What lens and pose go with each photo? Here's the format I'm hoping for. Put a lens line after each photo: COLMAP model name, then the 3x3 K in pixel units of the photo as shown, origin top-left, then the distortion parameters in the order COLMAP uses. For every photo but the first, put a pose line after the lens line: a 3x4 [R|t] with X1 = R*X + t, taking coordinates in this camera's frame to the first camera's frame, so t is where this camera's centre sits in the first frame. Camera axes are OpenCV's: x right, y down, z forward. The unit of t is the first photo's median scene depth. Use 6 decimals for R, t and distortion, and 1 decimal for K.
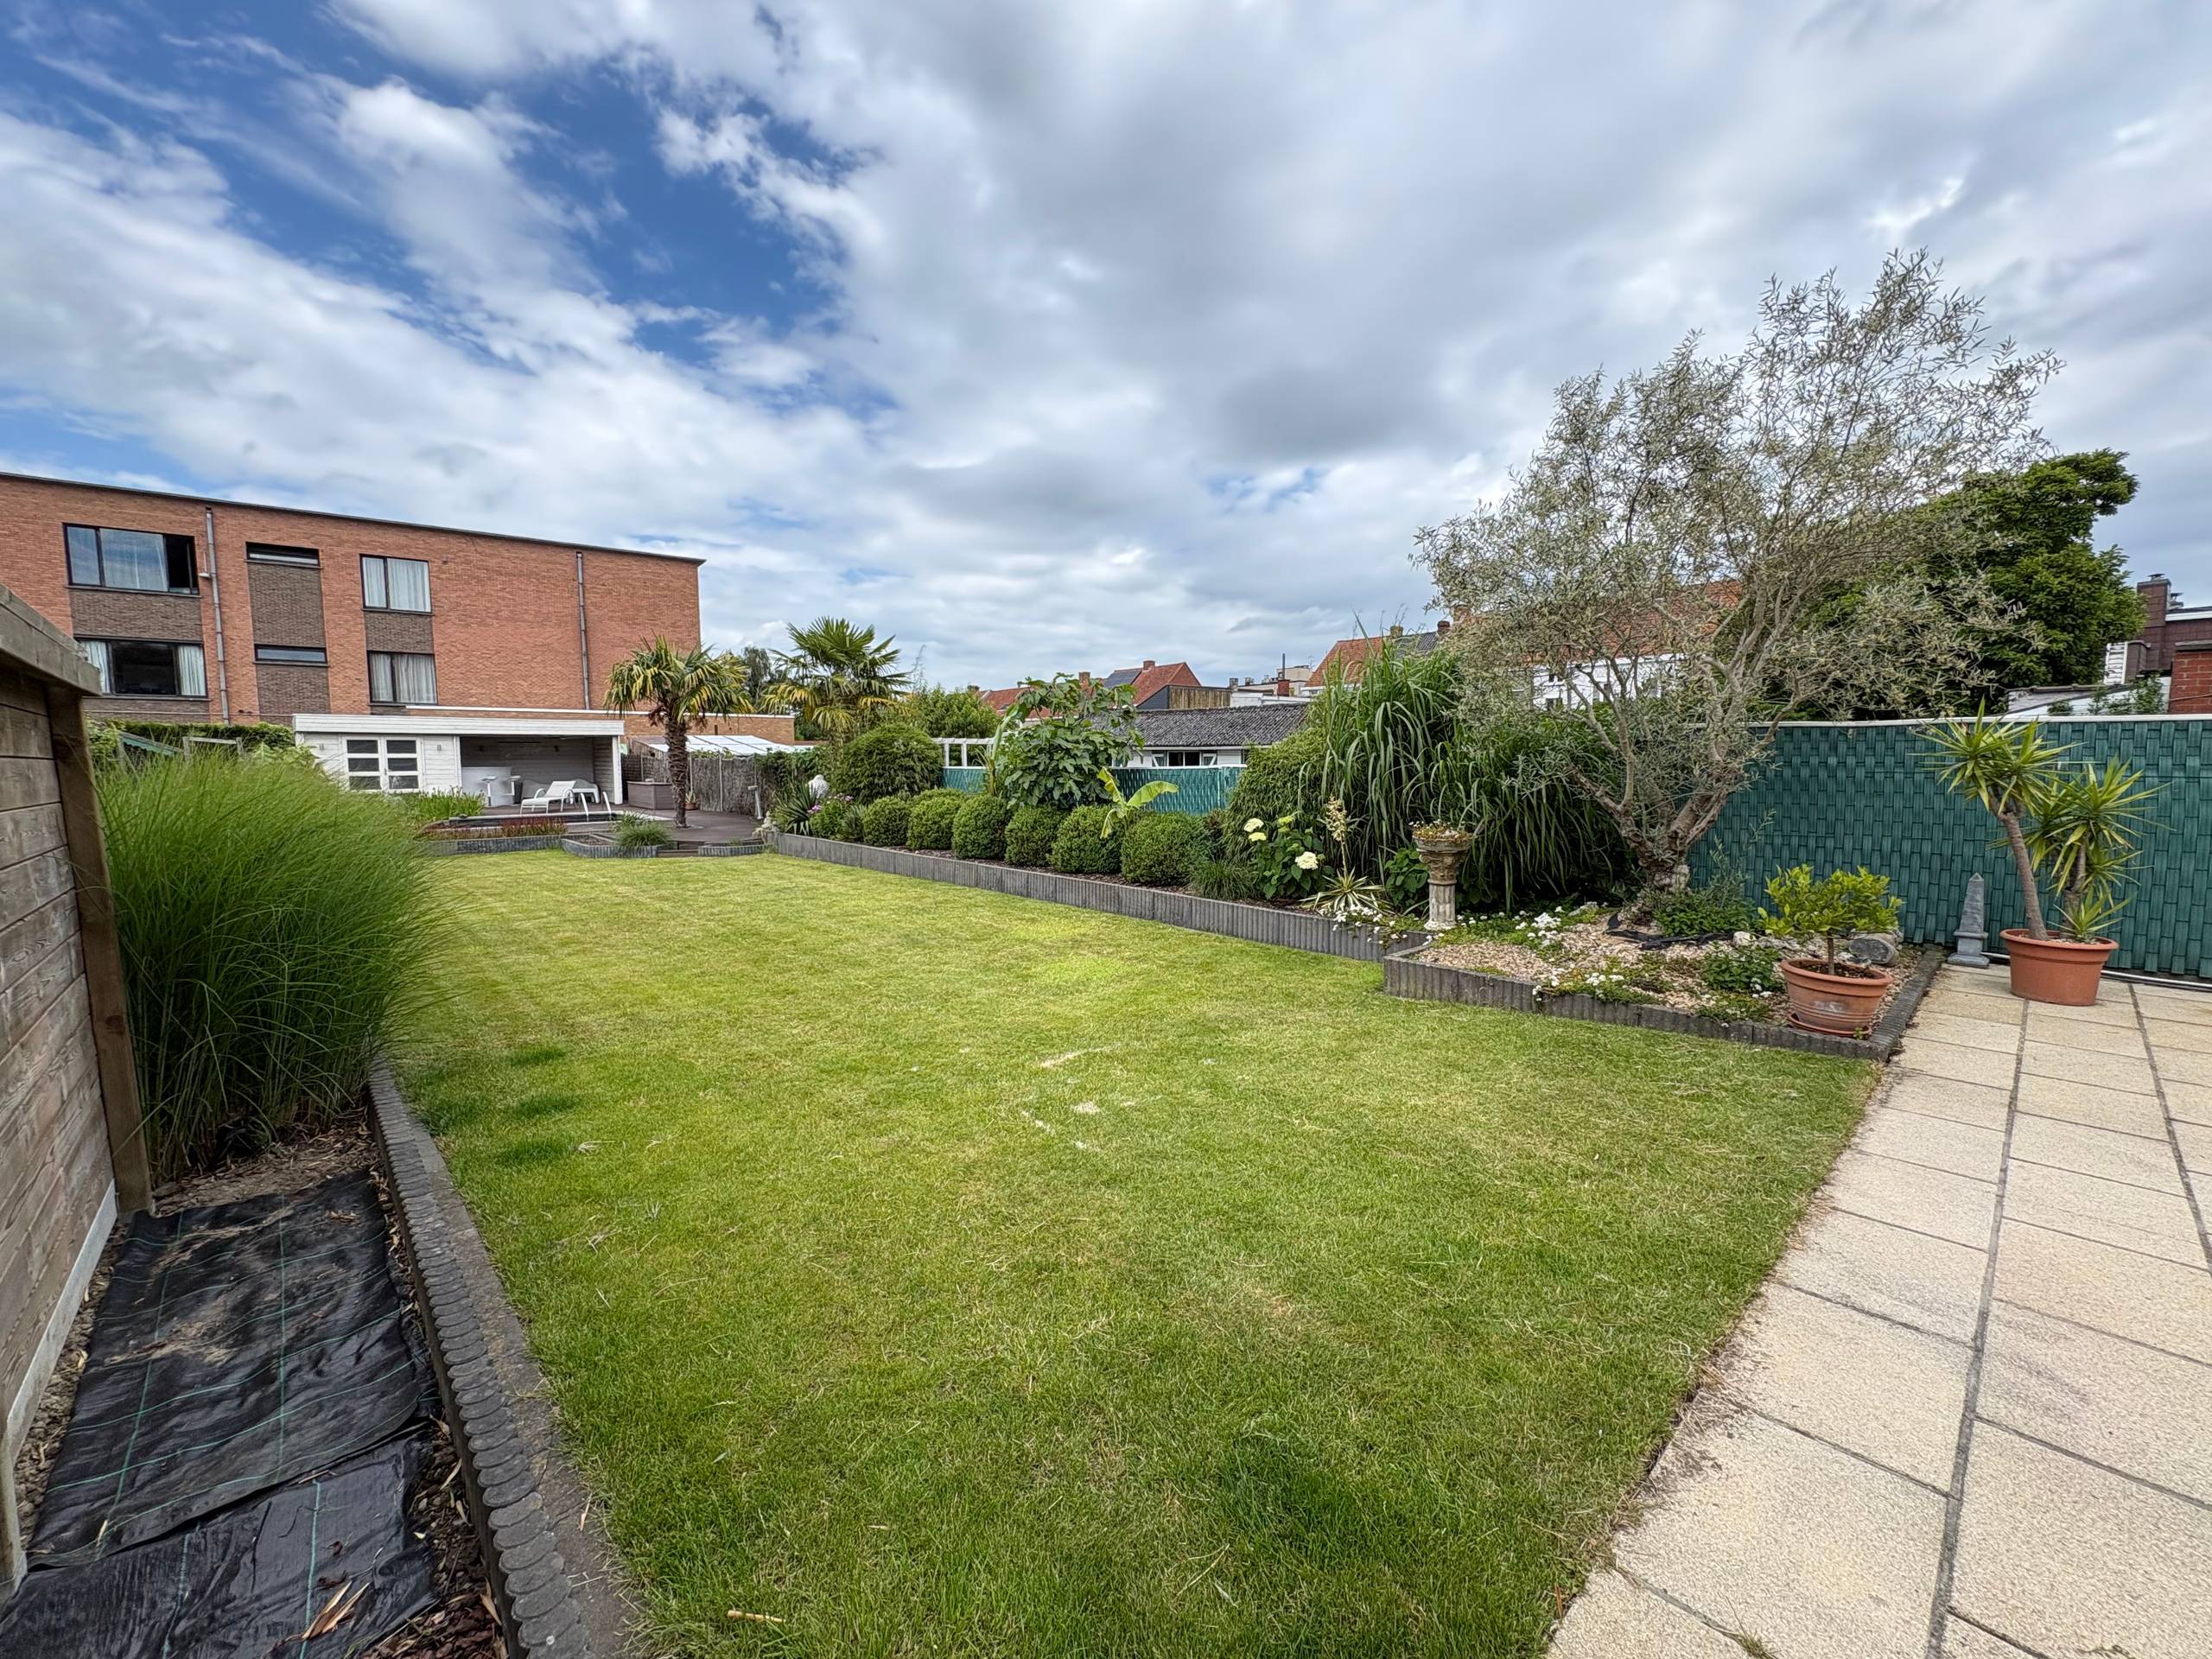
lens RADIAL K [[881.5, 0, 1107.0], [0, 881.5, 878.4], [0, 0, 1]] dist [-0.000804, 0.000026]
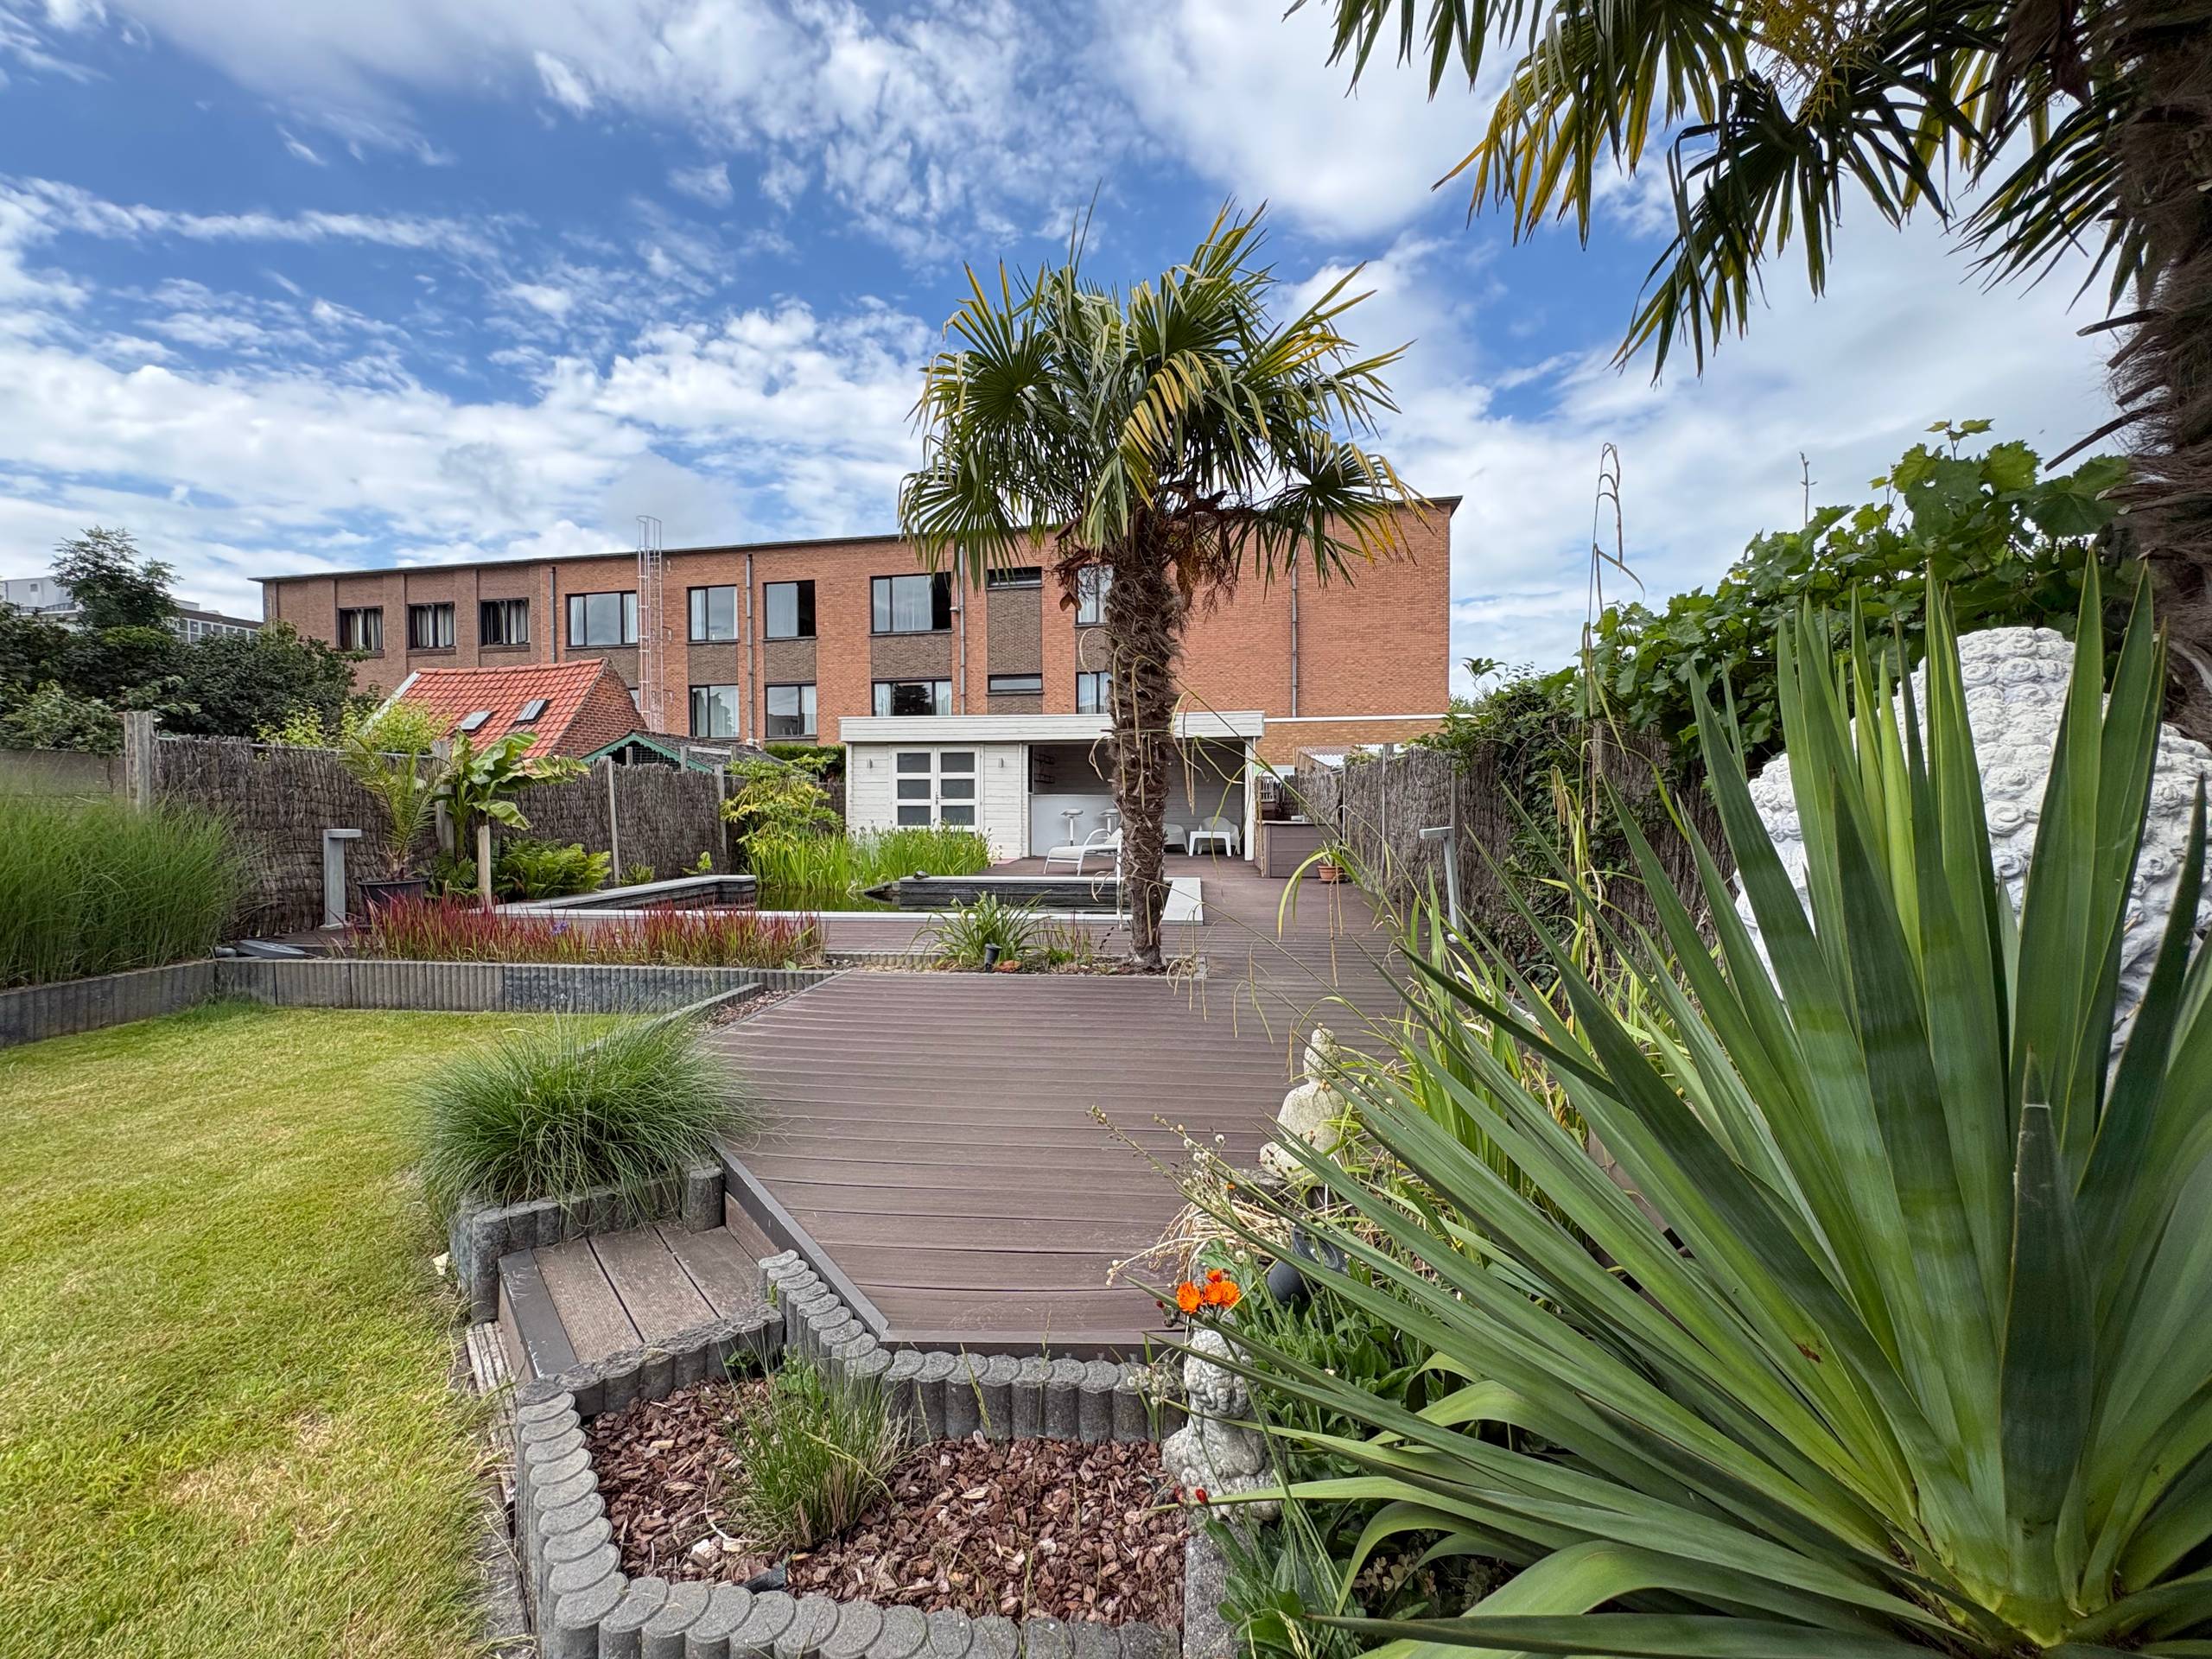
lens RADIAL K [[881.5, 0, 1106.3], [0, 881.5, 827.4], [0, 0, 1]] dist [-0.000804, 0.000026]
pose [[0.669394, 0.016062, -0.742734, -0.174645], [-0.101340, 0.992395, -0.069873, -0.049625], [0.735963, 0.122041, 0.665931, 0.489535]]
